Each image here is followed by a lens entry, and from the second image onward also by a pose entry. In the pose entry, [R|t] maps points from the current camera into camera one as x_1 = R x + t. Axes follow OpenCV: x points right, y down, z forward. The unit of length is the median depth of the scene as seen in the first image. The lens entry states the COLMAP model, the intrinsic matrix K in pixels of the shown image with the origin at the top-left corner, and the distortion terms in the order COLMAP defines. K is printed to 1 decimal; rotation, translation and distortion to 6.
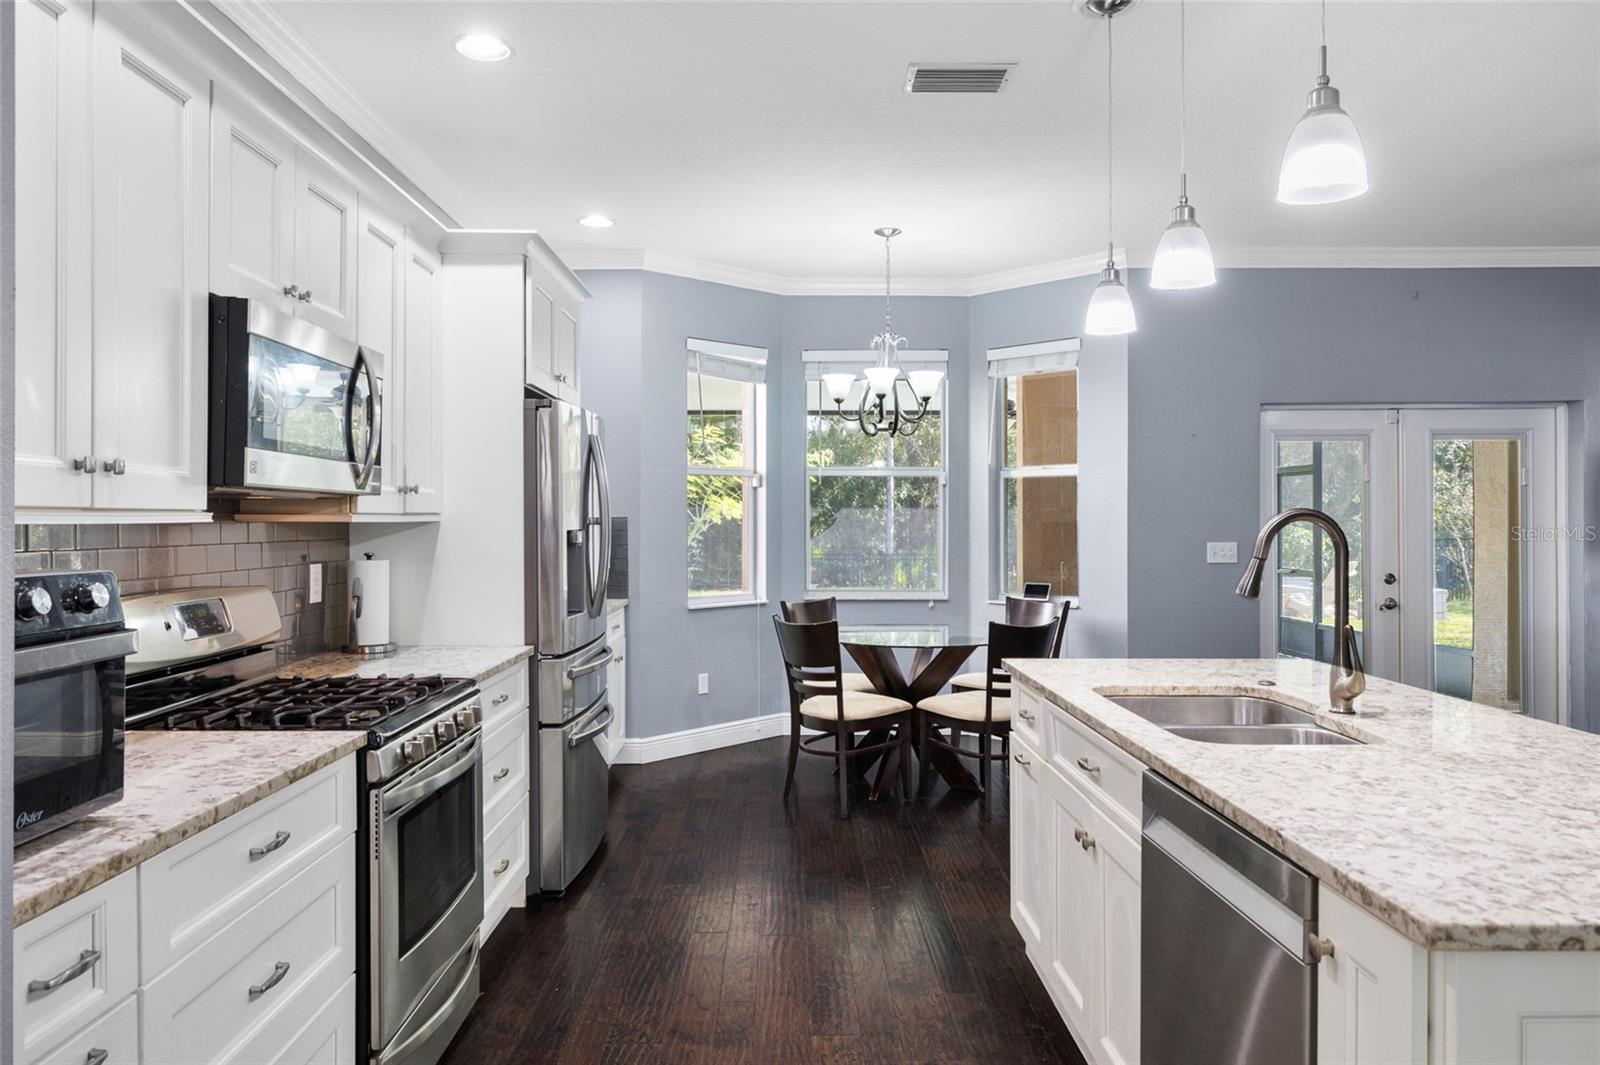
lens RADIAL K [[1077.3, 0, 797.8], [0, 1077.3, 529.4], [0, 0, 1]] dist [0.006887, 0.001403]
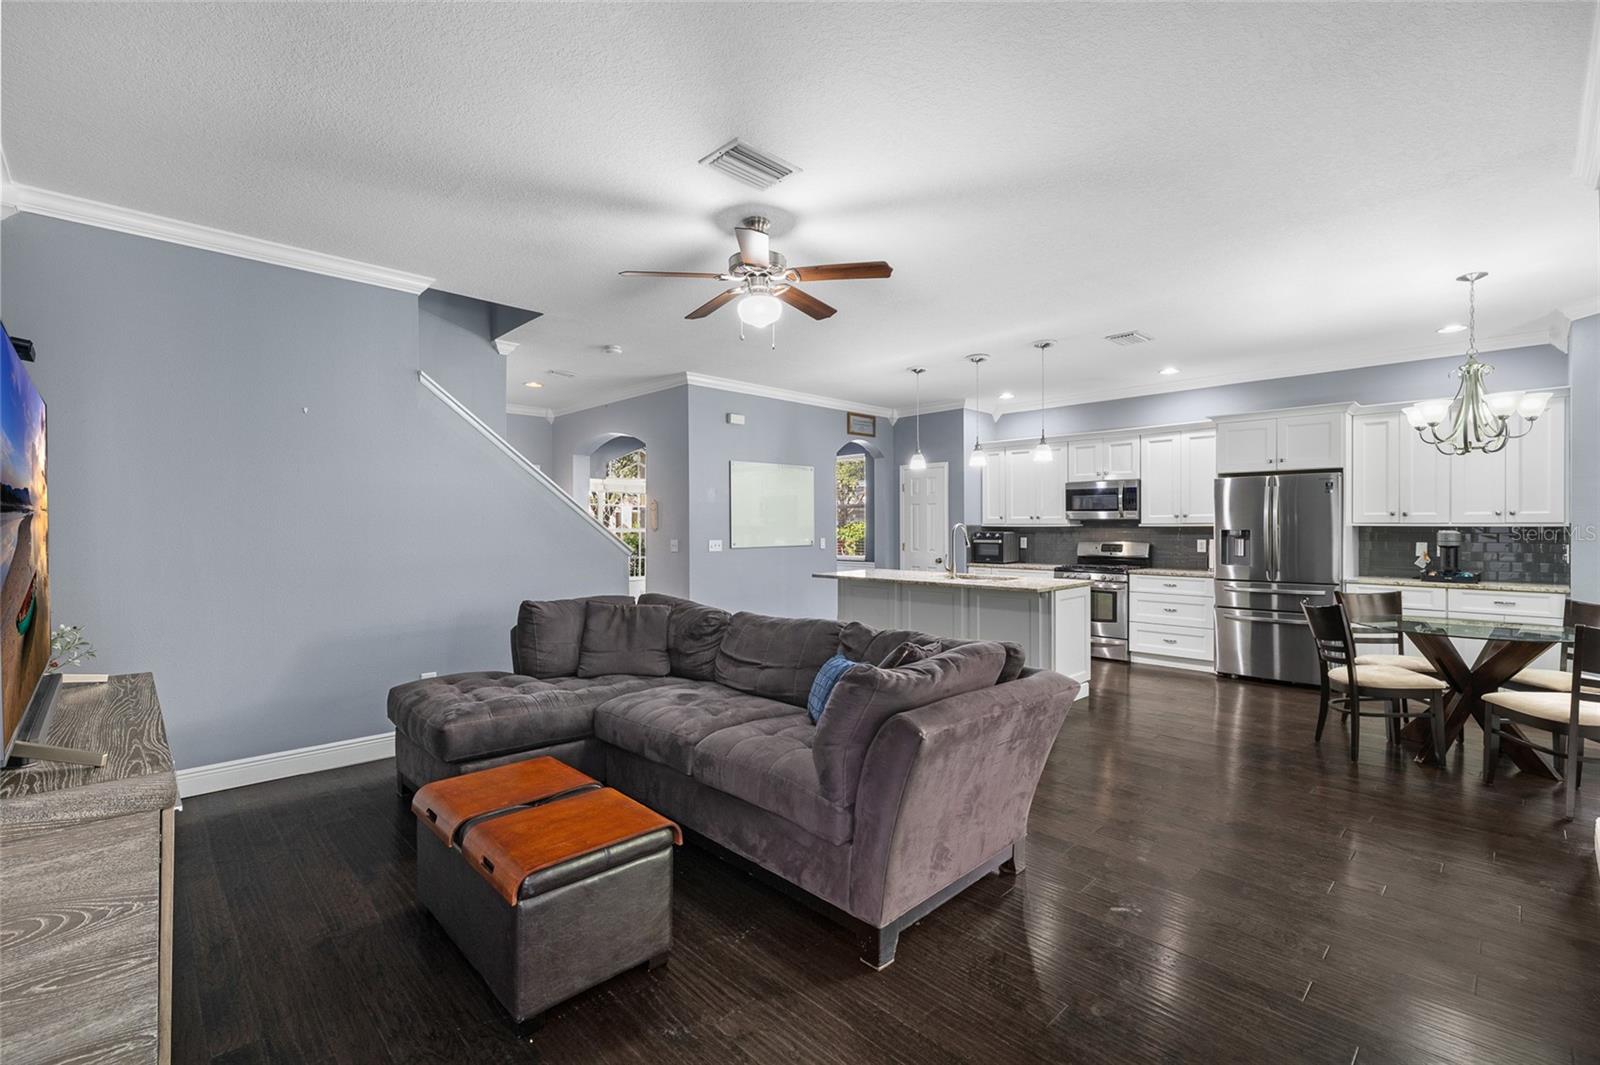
lens RADIAL K [[714.9, 0, 798.5], [0, 714.9, 535.9], [0, 0, 1]] dist [-0.008421, 0.004181]
pose [[-0.725049, 0.012299, -0.688588, 1.135090], [-0.003650, 0.999758, 0.021699, -0.011253], [0.688688, 0.018246, -0.724828, 1.059252]]
